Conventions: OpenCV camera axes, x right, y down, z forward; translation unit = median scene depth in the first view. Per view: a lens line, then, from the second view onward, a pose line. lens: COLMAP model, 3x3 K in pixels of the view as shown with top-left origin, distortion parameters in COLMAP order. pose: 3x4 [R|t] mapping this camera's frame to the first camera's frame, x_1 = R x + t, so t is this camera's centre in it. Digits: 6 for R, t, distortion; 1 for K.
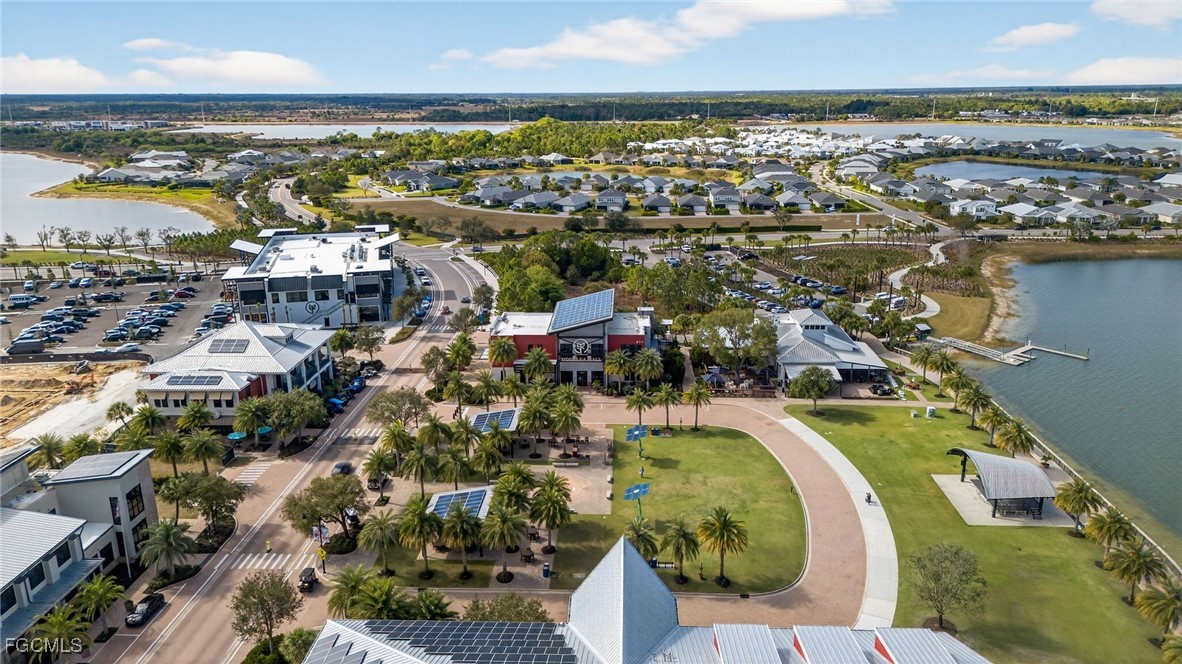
lens RADIAL K [[820.5, 0, 591.0], [0, 820.5, 332.0], [0, 0, 1]] dist [0.095424, -0.078530]
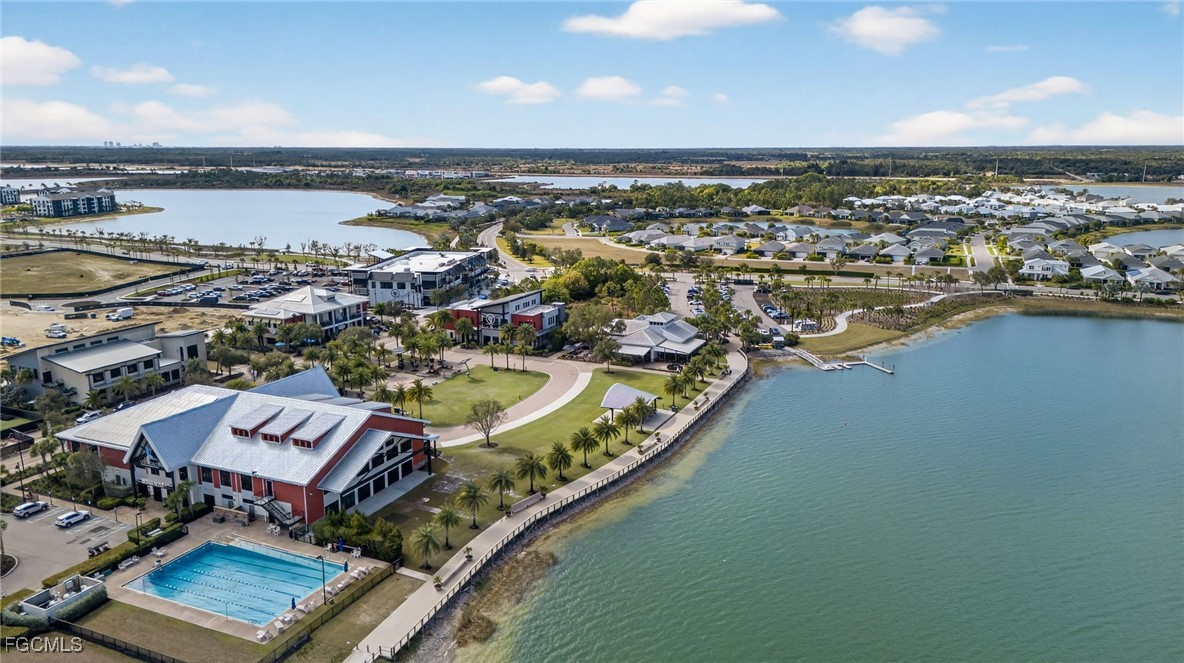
lens RADIAL K [[821.9, 0, 592.0], [0, 821.9, 331.5], [0, 0, 1]] dist [0.095424, -0.078530]
pose [[0.931389, 0.088445, -0.353119, 0.541099], [-0.110334, 0.992994, -0.042303, 0.064720], [0.346903, 0.078362, 0.934622, -0.287704]]
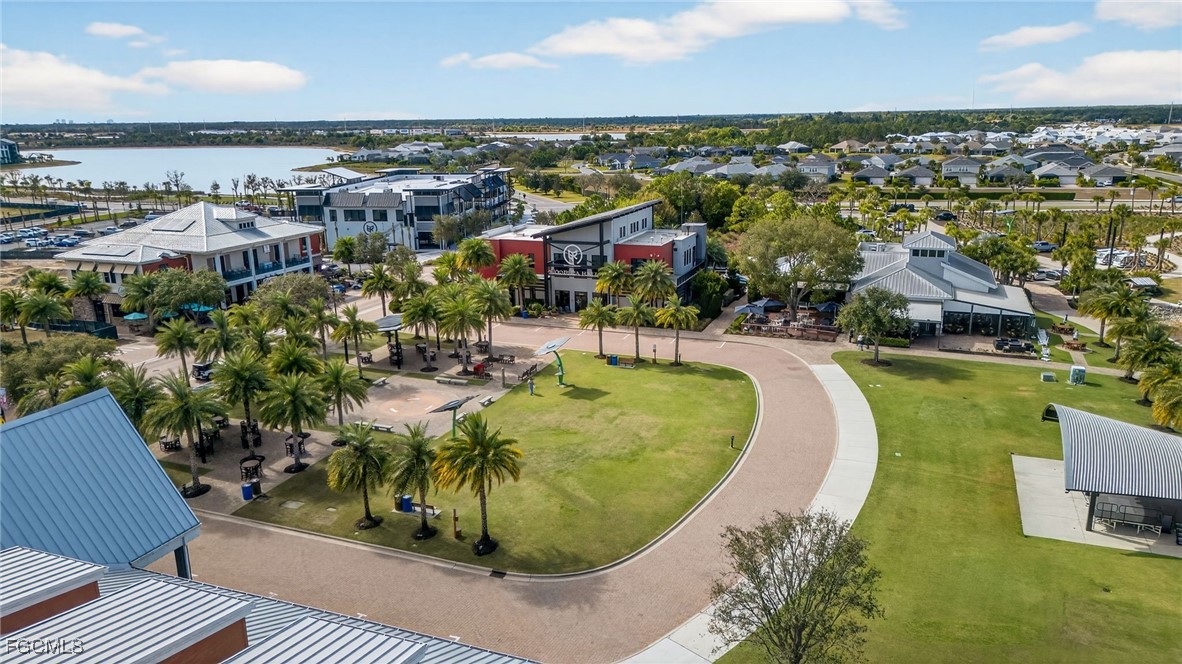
lens RADIAL K [[820.5, 0, 591.0], [0, 820.5, 332.0], [0, 0, 1]] dist [0.095424, -0.078530]
pose [[0.944712, 0.077471, -0.318617, 0.188622], [-0.084654, 0.996372, -0.008737, 0.070643], [0.316784, 0.035226, 0.947843, 0.221013]]
